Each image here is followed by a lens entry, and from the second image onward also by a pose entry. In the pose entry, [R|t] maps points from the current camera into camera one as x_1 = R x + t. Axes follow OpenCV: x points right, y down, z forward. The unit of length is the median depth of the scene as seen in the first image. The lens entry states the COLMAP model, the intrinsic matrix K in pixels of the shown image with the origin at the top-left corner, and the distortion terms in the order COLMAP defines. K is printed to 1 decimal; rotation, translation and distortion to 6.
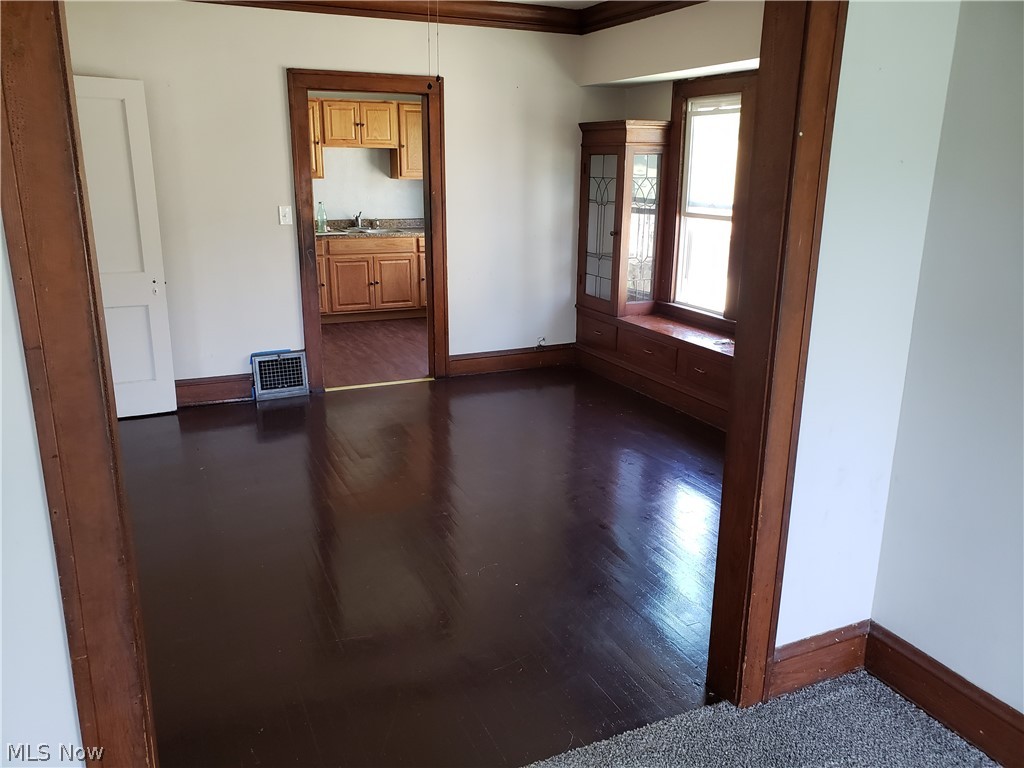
lens RADIAL K [[801.4, 0, 515.1], [0, 801.4, 391.4], [0, 0, 1]] dist [0.016945, -0.009291]
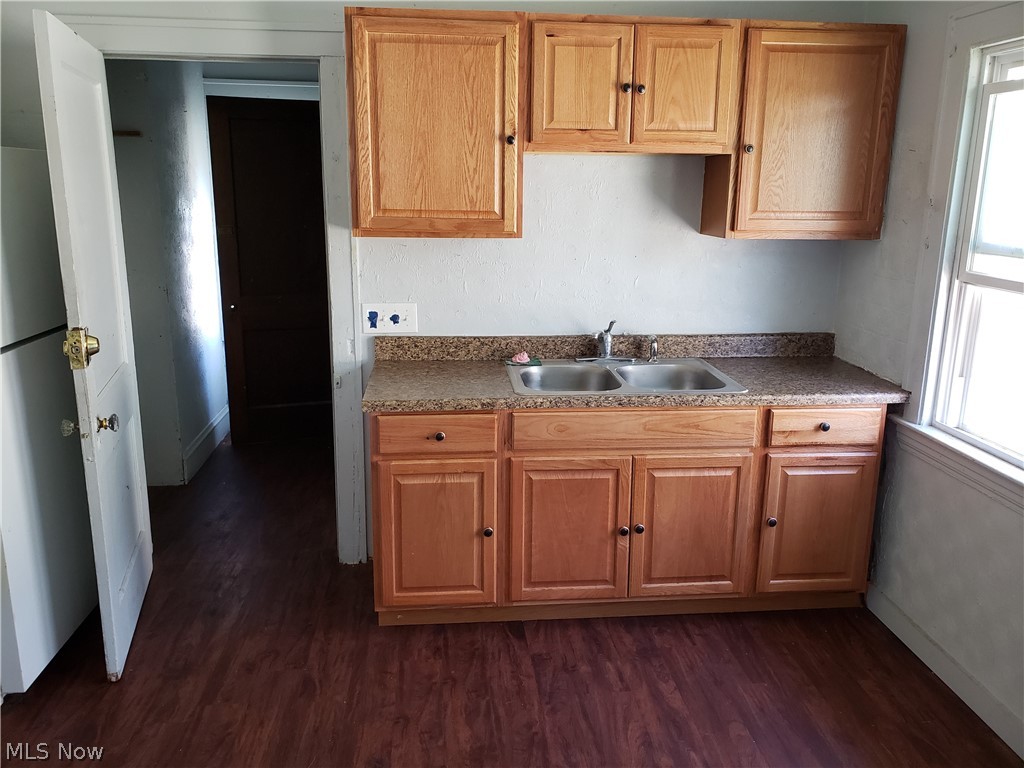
lens RADIAL K [[801.4, 0, 507.7], [0, 801.4, 384.1], [0, 0, 1]] dist [0.016945, -0.009291]
pose [[0.943035, 0.085321, -0.321566, -0.118286], [-0.093920, 0.995516, -0.011294, -0.190668], [0.319160, 0.040852, 0.946820, 0.644197]]
